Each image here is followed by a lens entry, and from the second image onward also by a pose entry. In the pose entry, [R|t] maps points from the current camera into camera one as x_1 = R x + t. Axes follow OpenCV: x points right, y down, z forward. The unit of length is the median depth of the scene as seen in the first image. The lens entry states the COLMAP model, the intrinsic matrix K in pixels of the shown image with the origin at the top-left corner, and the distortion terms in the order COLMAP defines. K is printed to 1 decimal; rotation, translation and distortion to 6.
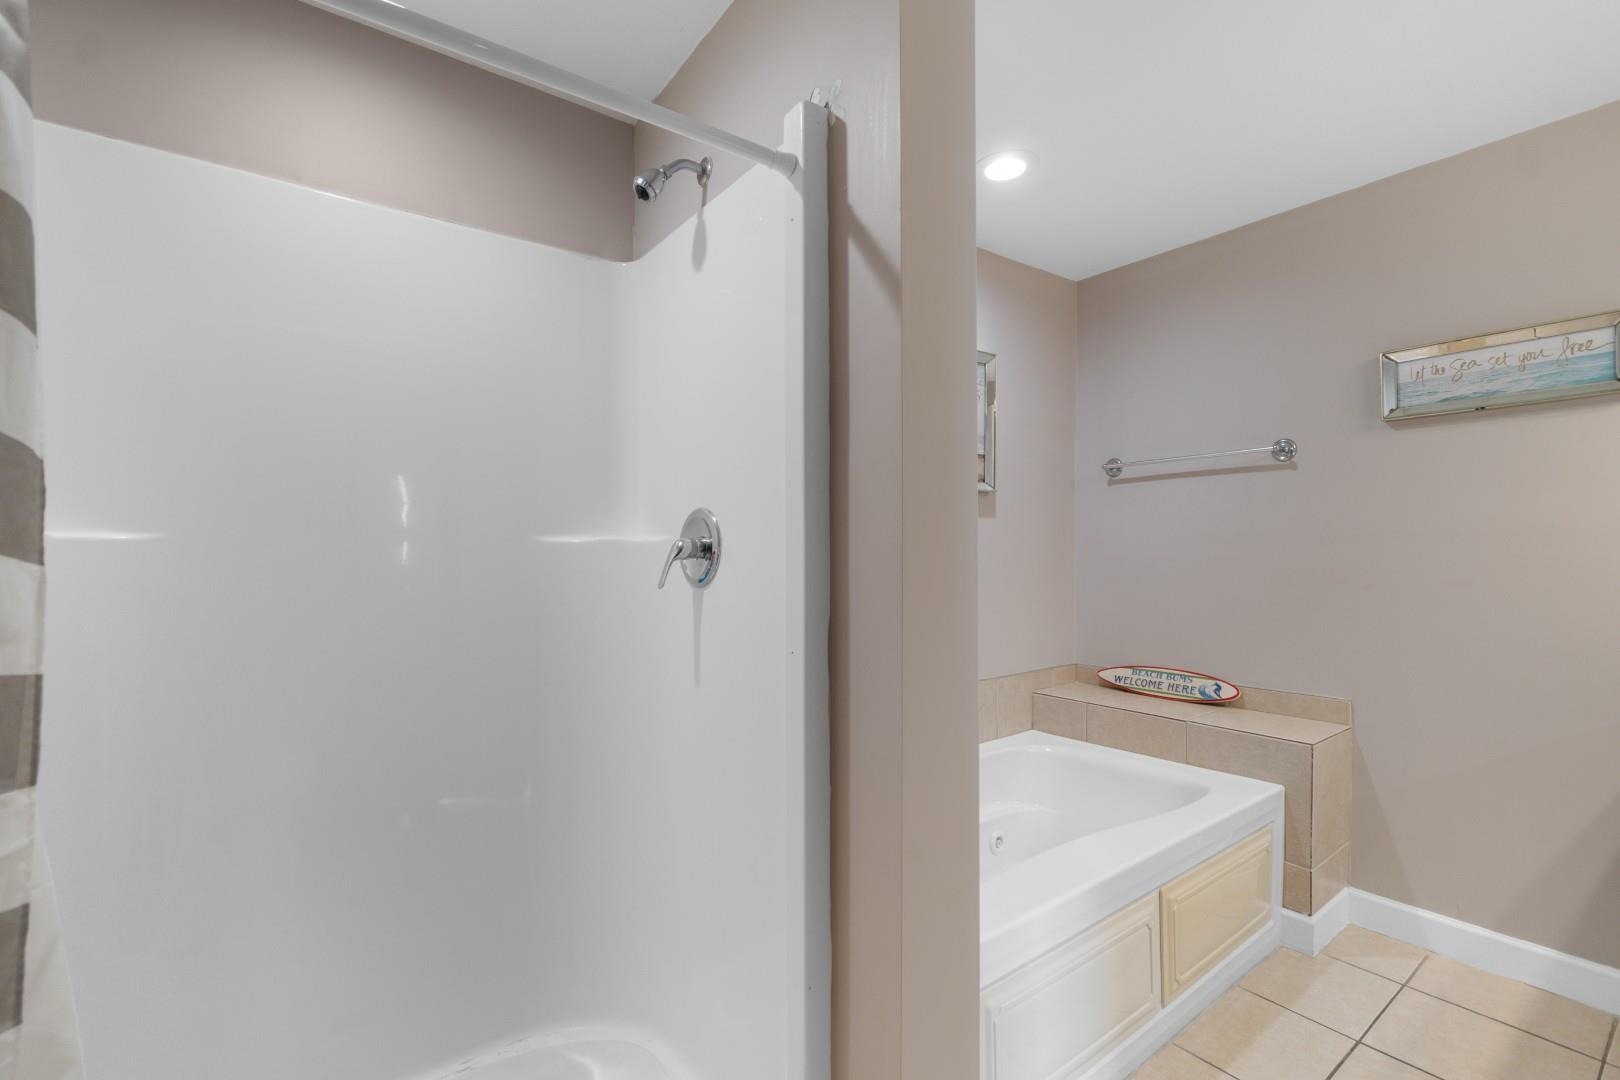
lens RADIAL K [[716.9, 0, 811.4], [0, 716.9, 547.1], [0, 0, 1]] dist [0.004631, -0.001011]
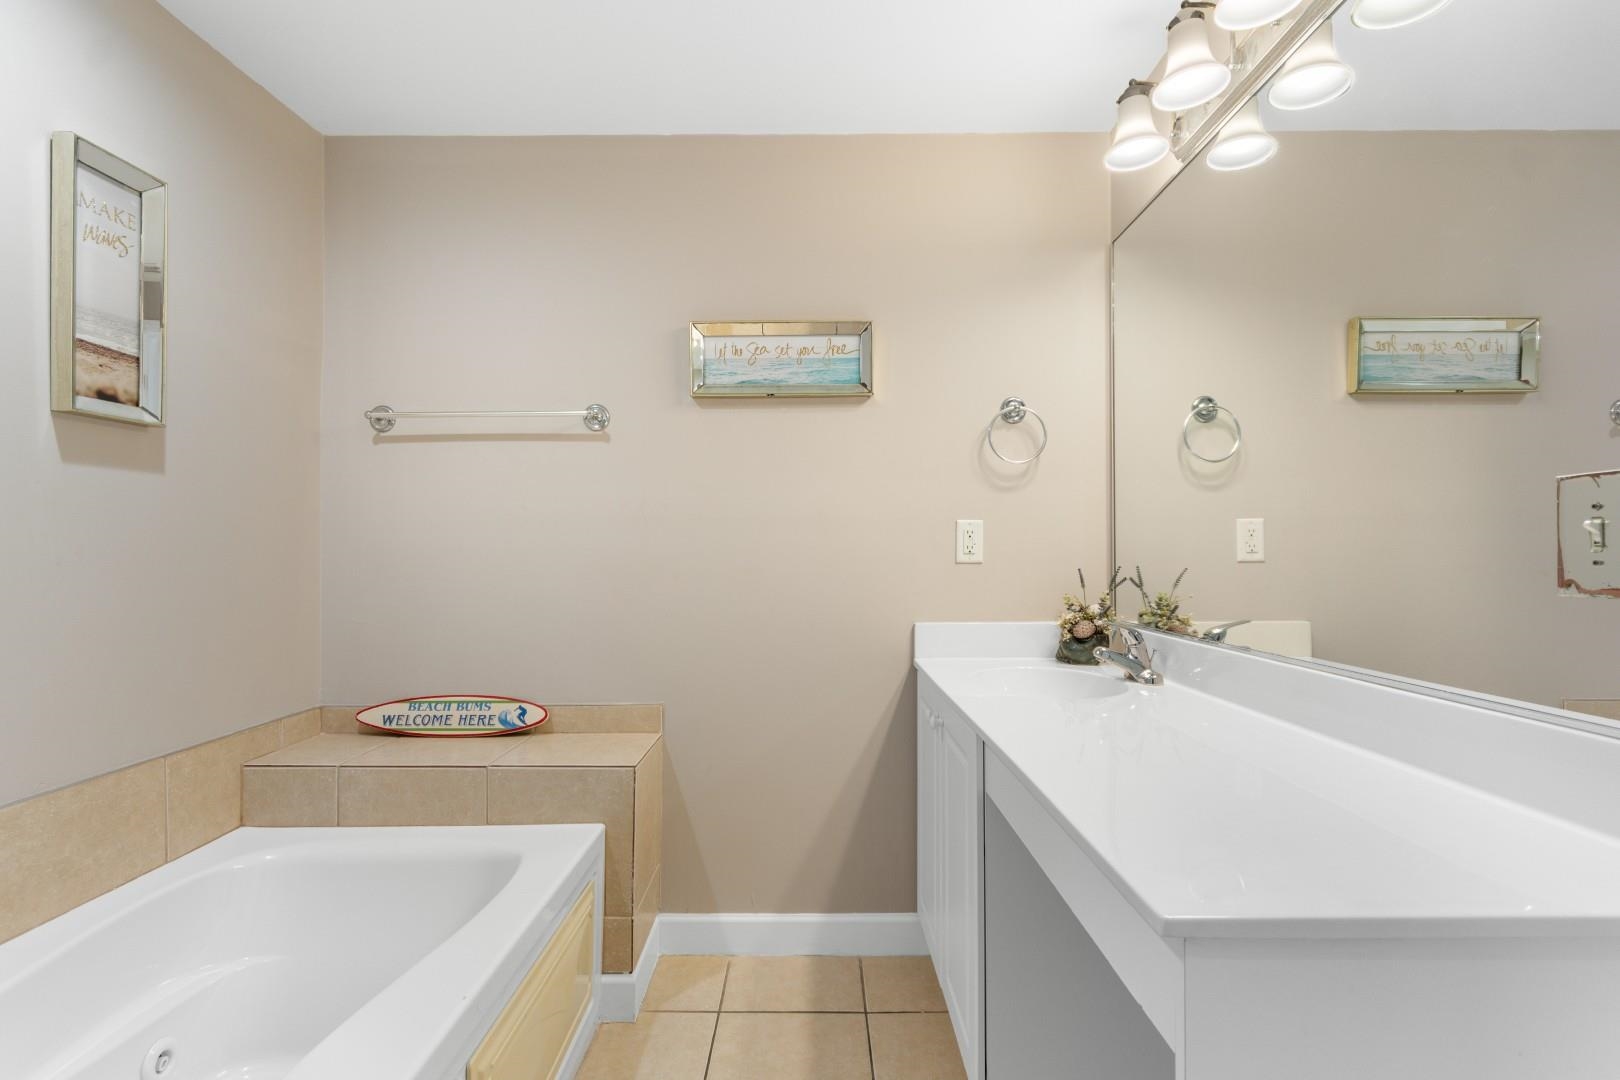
lens RADIAL K [[771.7, 0, 809.9], [0, 771.7, 549.0], [0, 0, 1]] dist [-0.000149, -0.000501]
pose [[0.608199, 0.003273, 0.793778, 0.102395], [-0.005098, 0.999987, -0.000218, 0.019690], [-0.793768, -0.003914, 0.608207, 0.277200]]
